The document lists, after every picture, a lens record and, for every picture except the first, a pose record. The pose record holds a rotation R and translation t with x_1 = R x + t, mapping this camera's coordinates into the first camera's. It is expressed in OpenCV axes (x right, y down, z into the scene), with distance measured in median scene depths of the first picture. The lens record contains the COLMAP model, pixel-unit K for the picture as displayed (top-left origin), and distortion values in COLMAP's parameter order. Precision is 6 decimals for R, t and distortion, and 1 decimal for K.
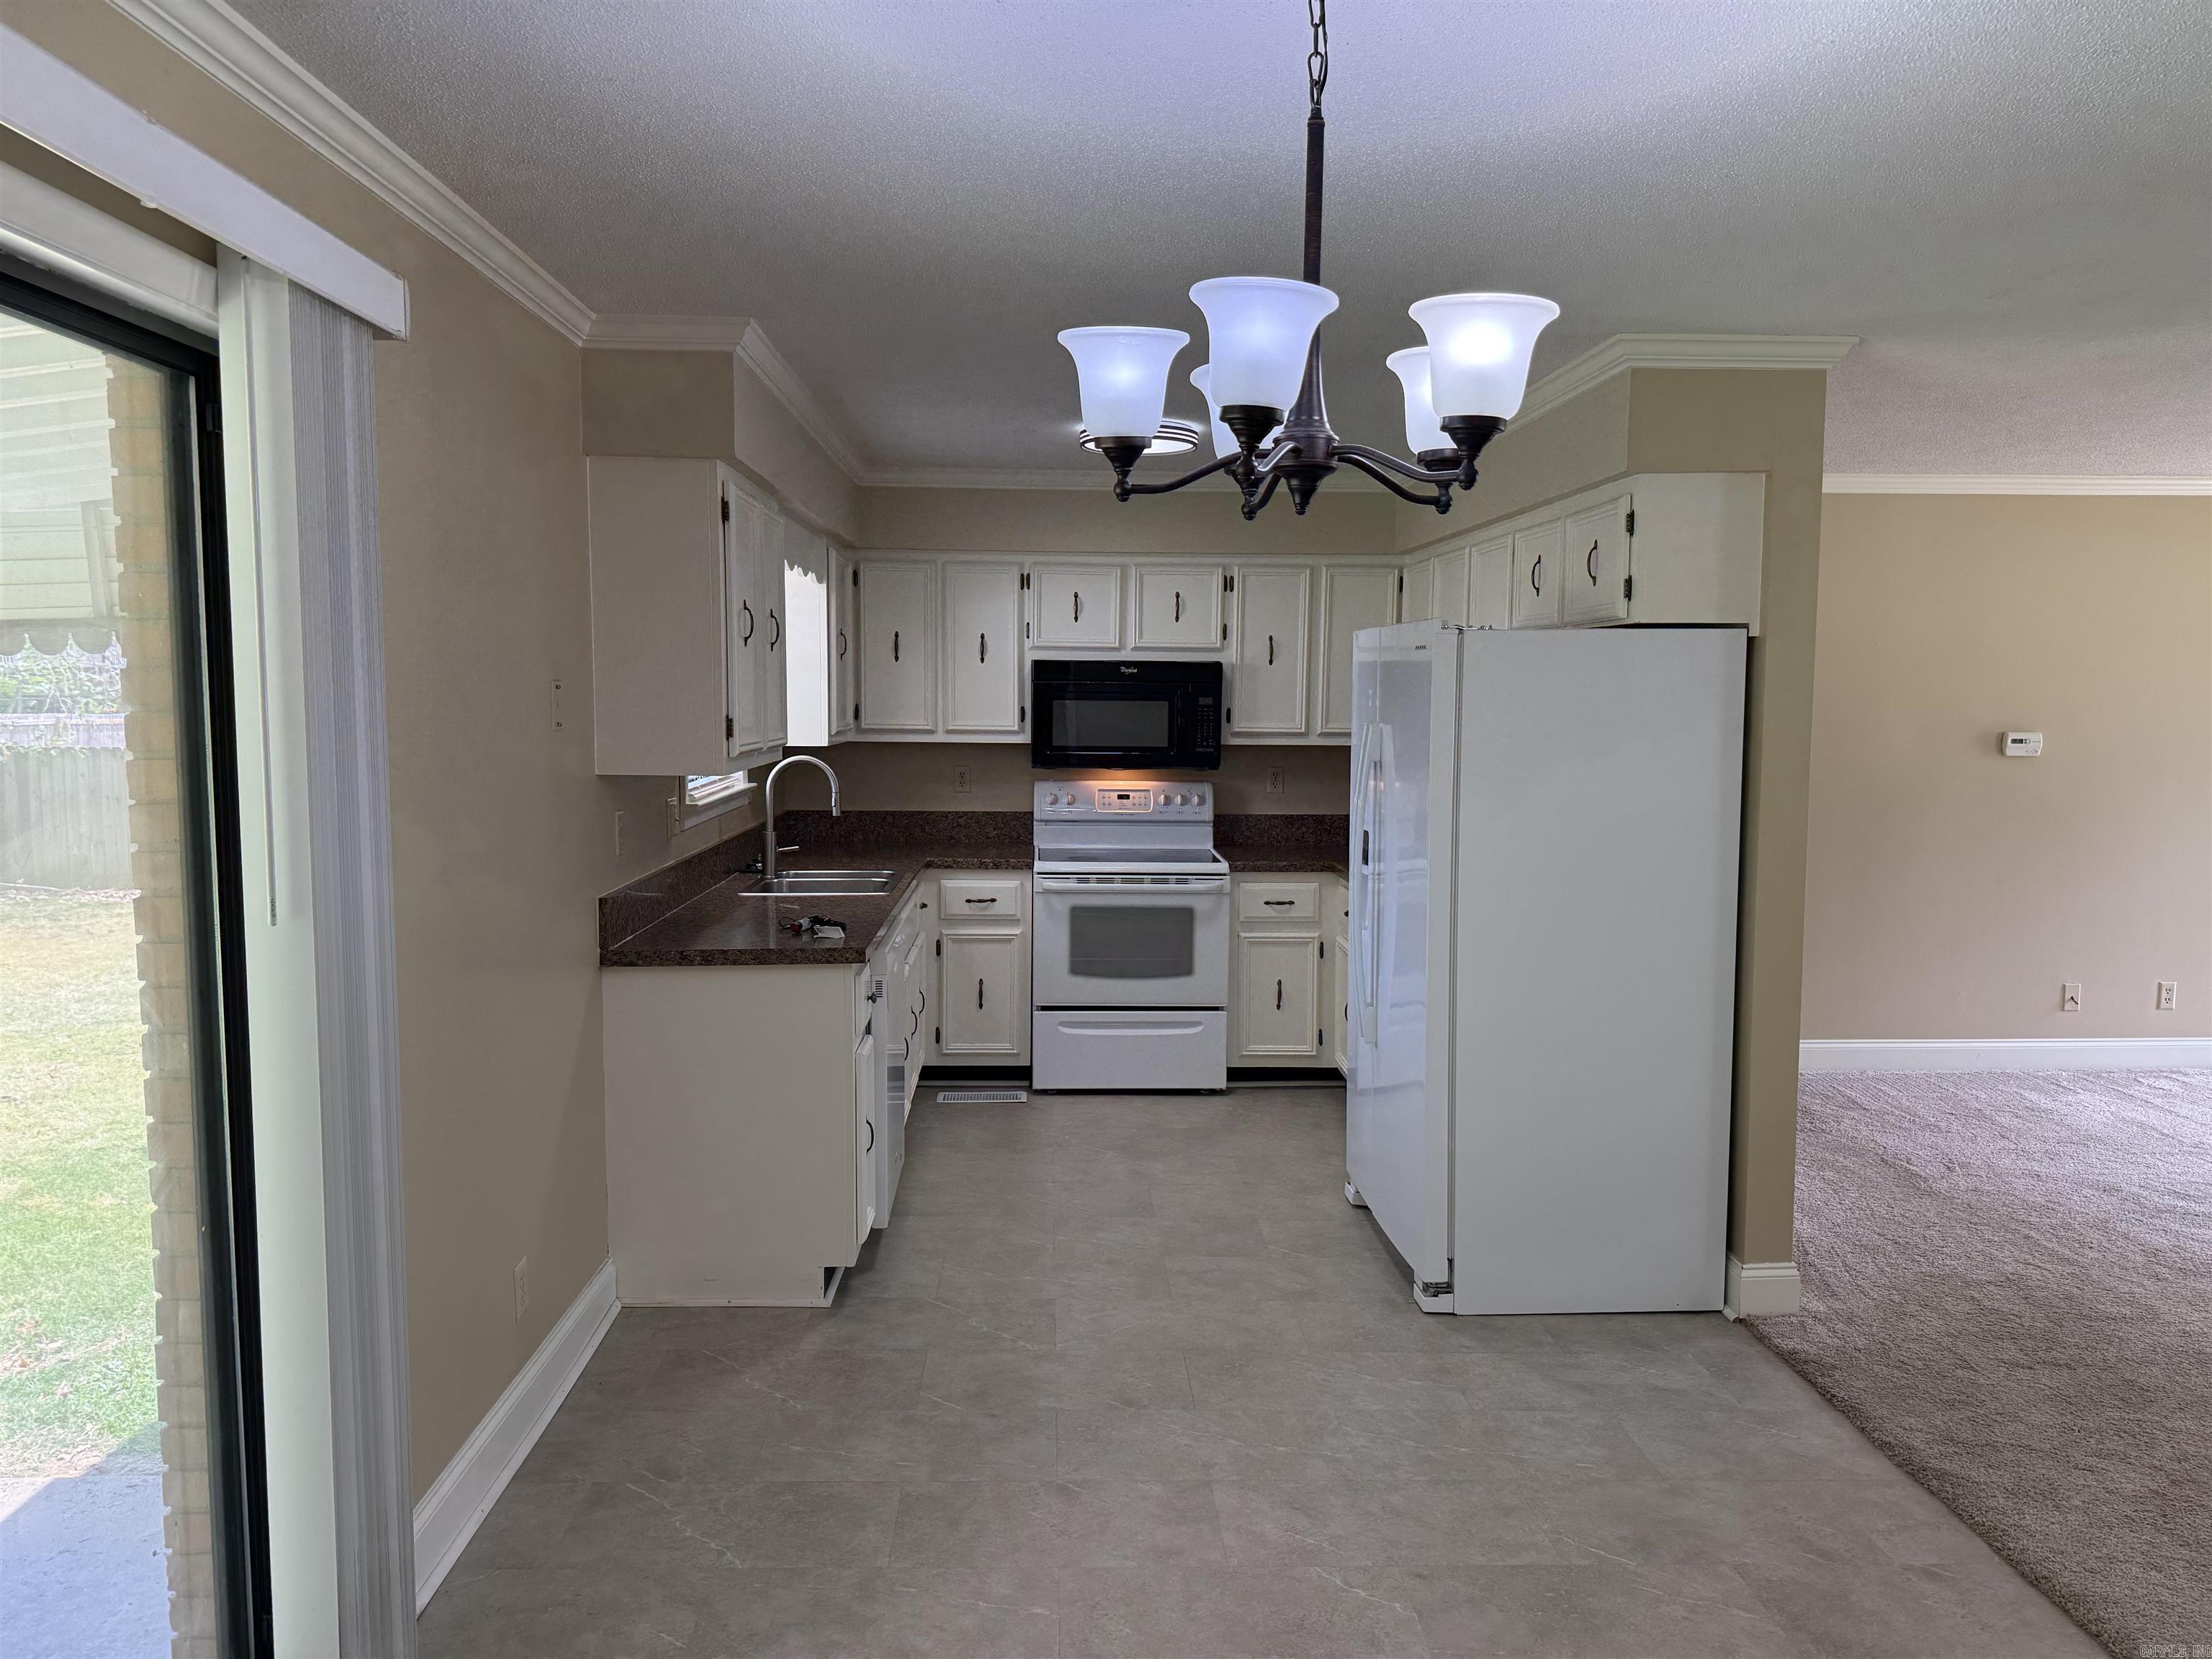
lens RADIAL K [[1522.3, 0, 1106.0], [0, 1522.3, 829.5], [0, 0, 1]] dist [0.038047, -0.000329]
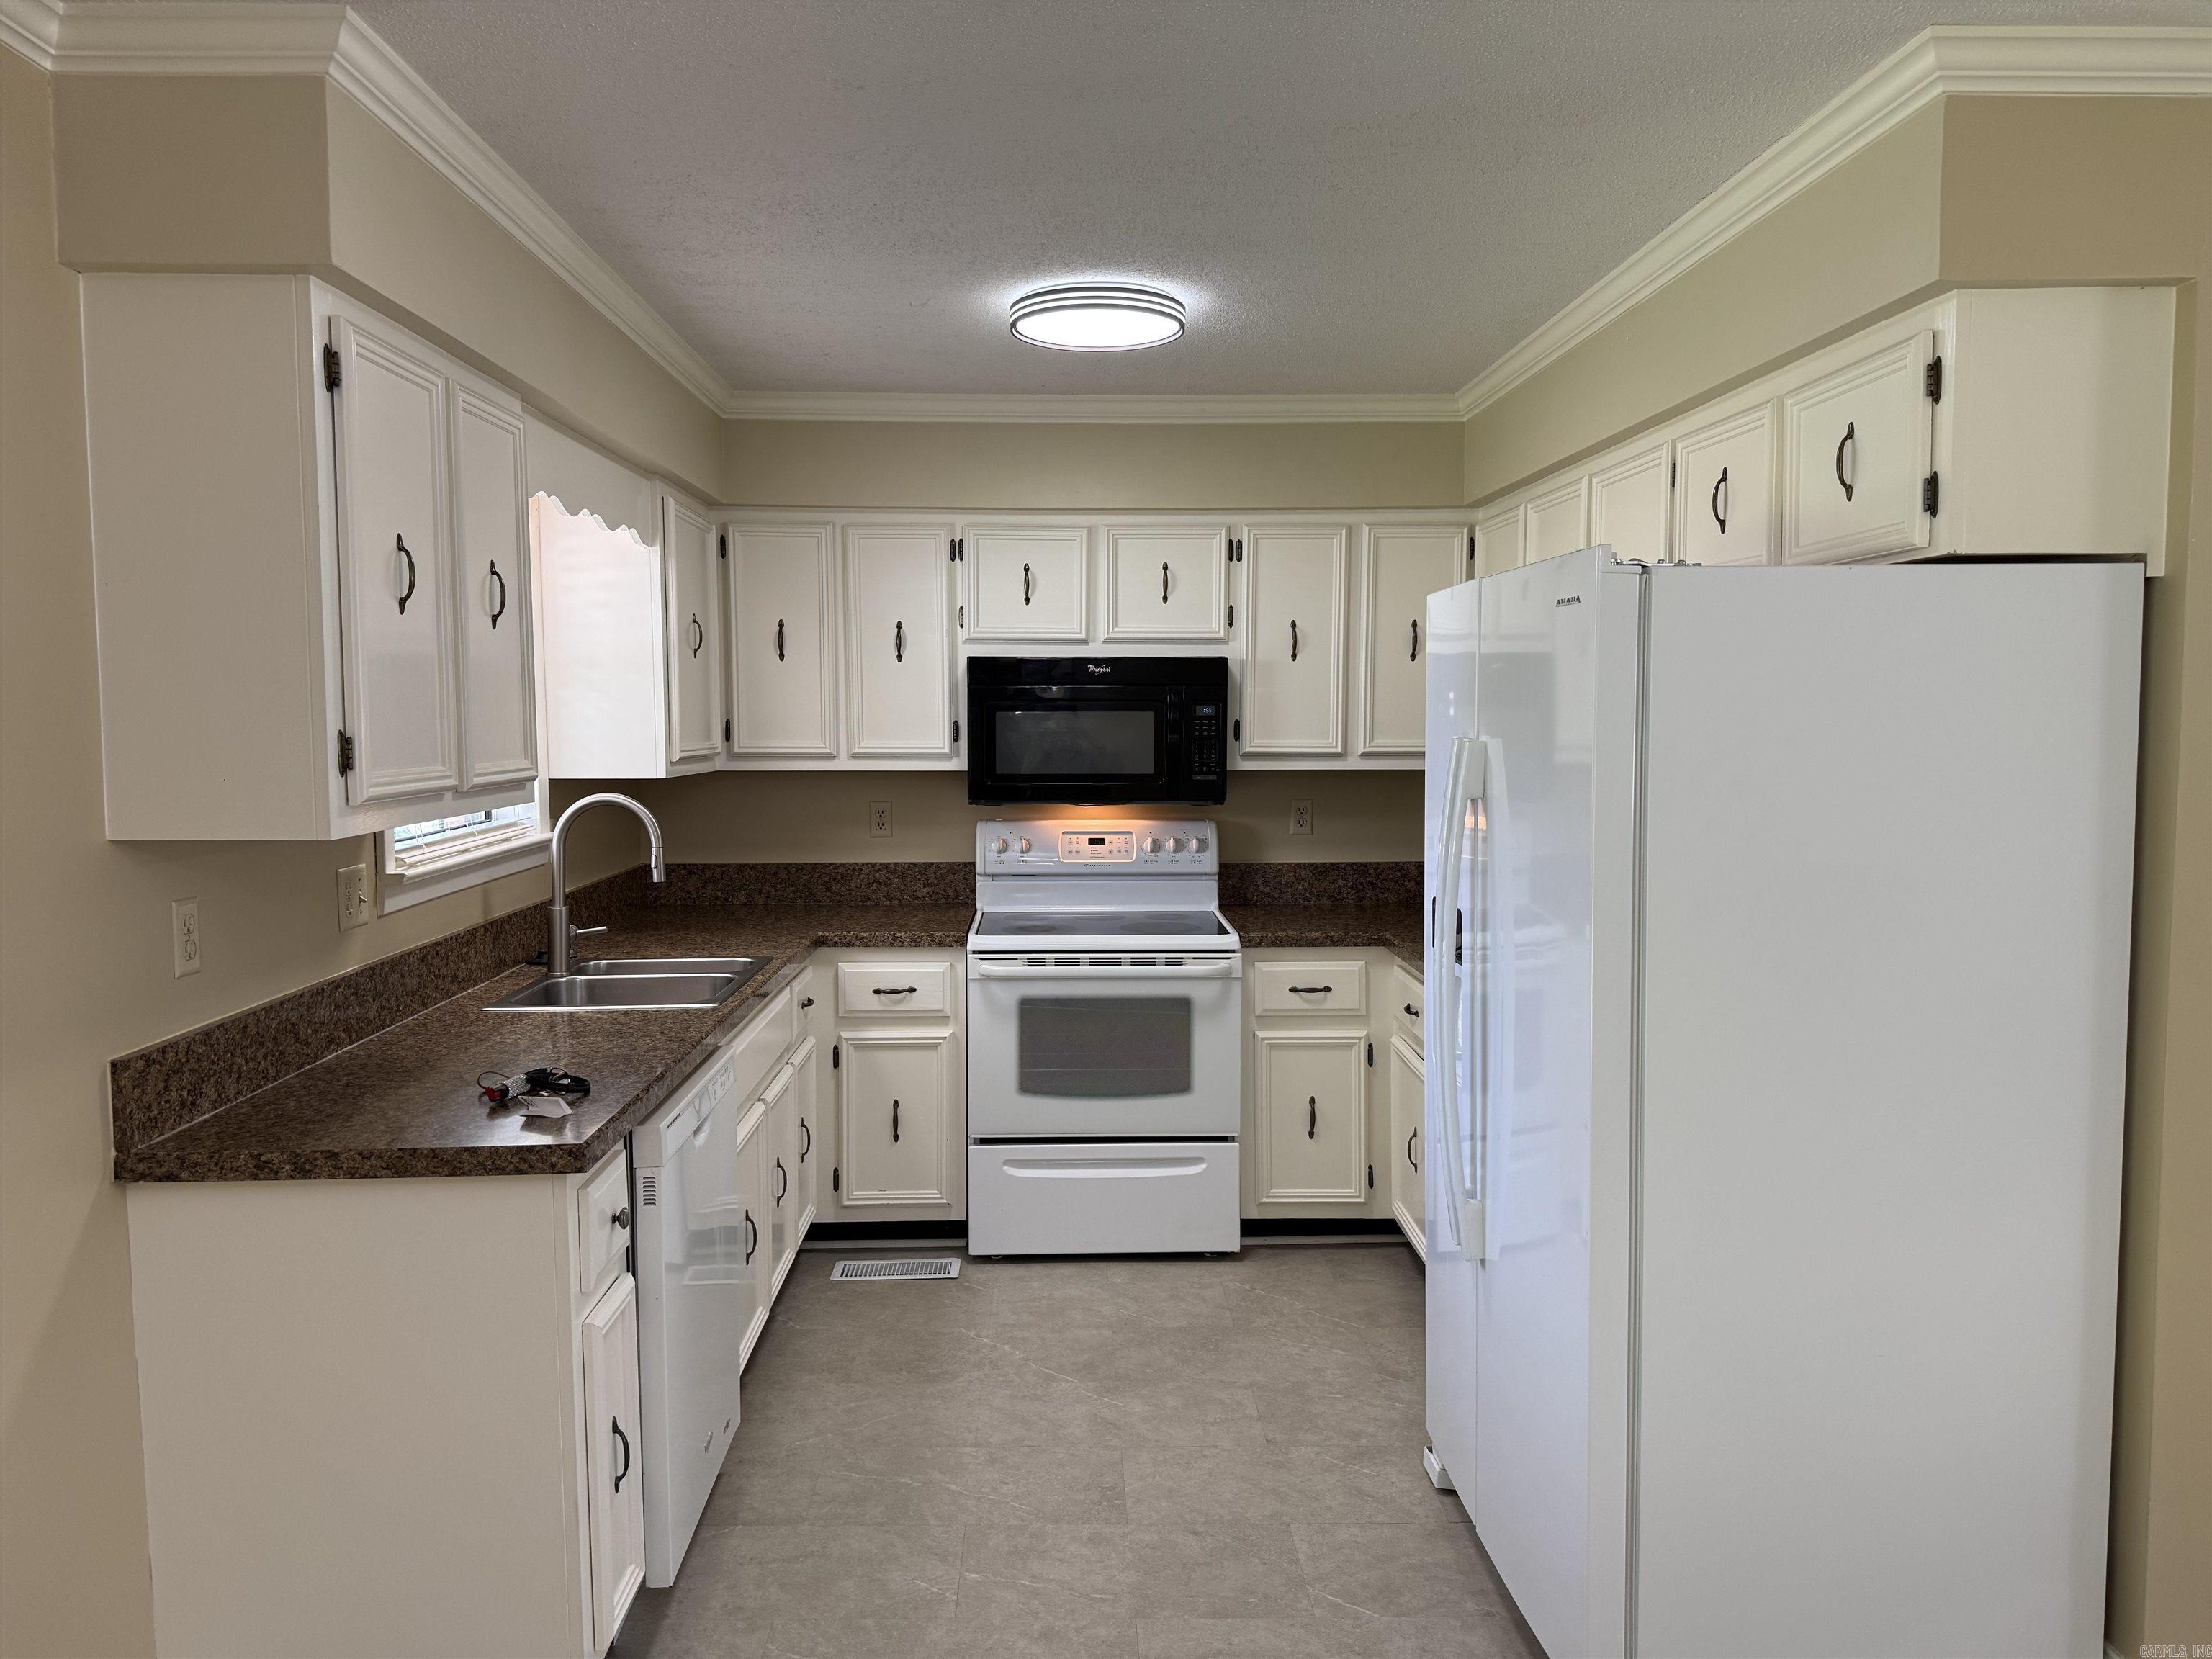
lens RADIAL K [[1532.1, 0, 1105.4], [0, 1532.1, 812.5], [0, 0, 1]] dist [0.039177, -0.040671]
pose [[0.999913, -0.009472, -0.009198, 0.024762], [0.009234, 0.999628, -0.025653, -0.017835], [0.009438, 0.025566, 0.999629, 0.276384]]
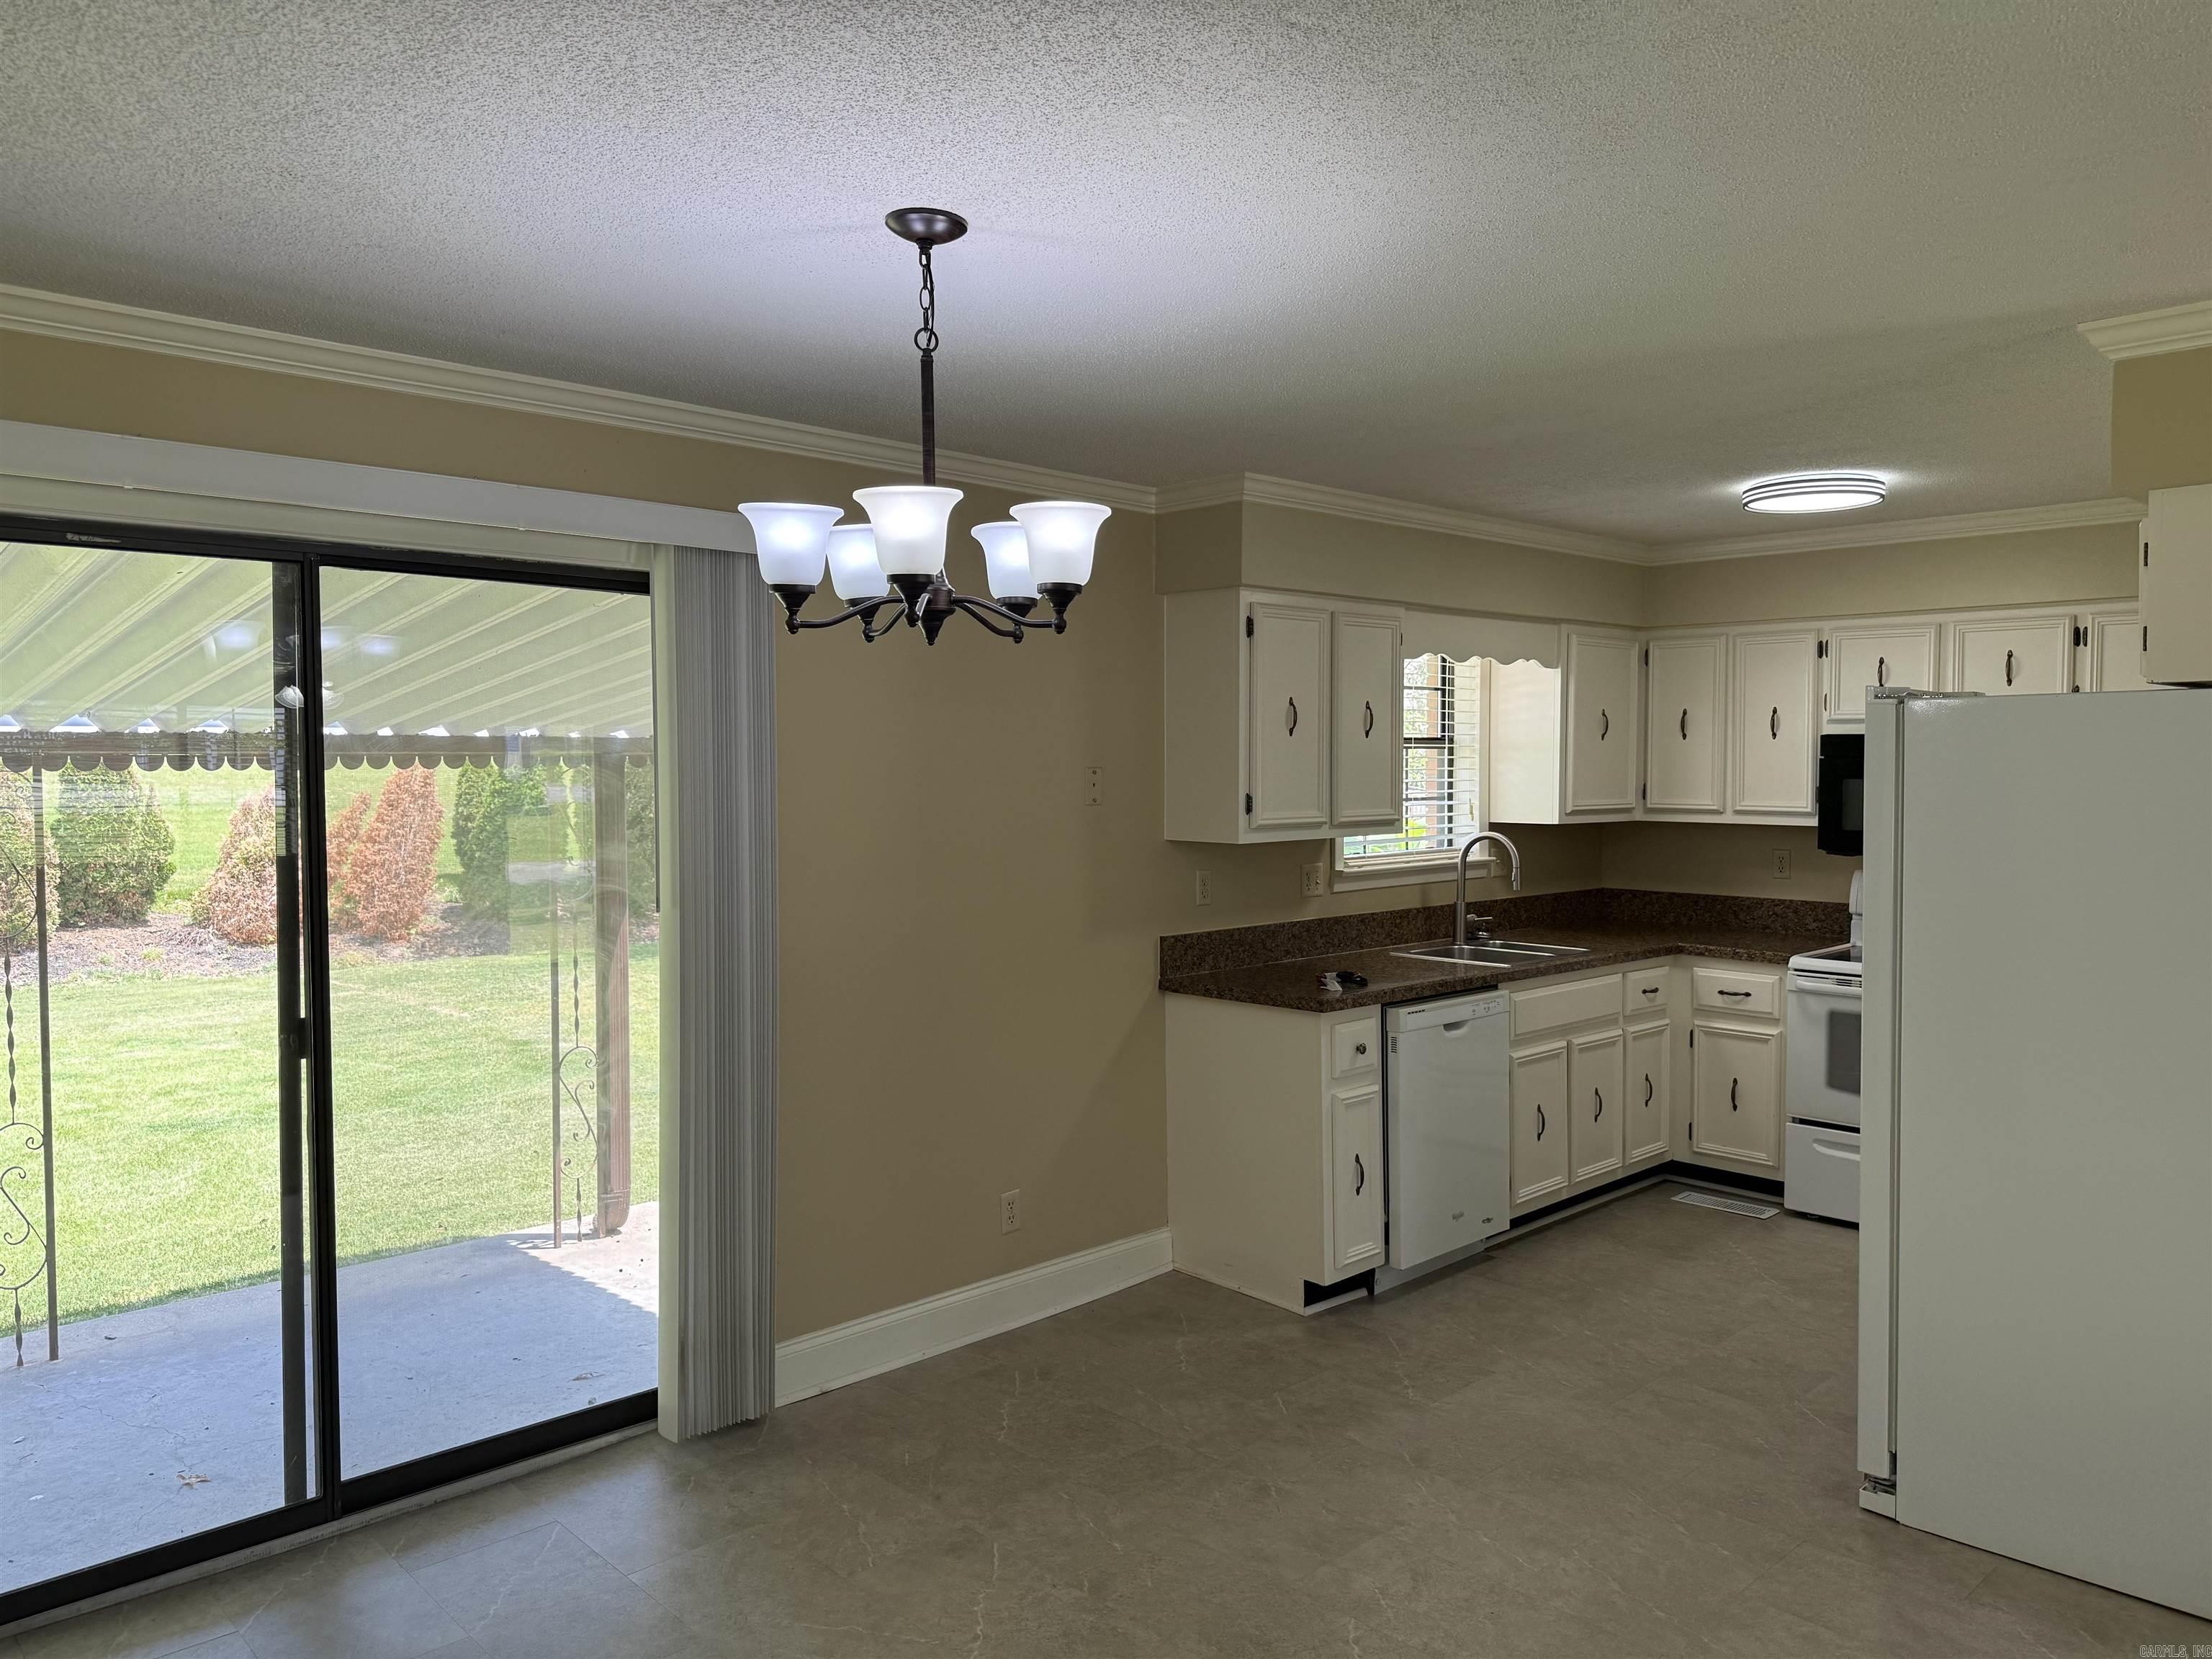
lens RADIAL K [[1584.4, 0, 1106.0], [0, 1584.4, 829.5], [0, 0, 1]] dist [0.037805, -0.050438]
pose [[0.670285, 0.025638, -0.741661, 0.381184], [-0.062774, 0.997780, -0.022241, -0.007703], [0.739444, 0.061465, 0.670406, 0.054222]]
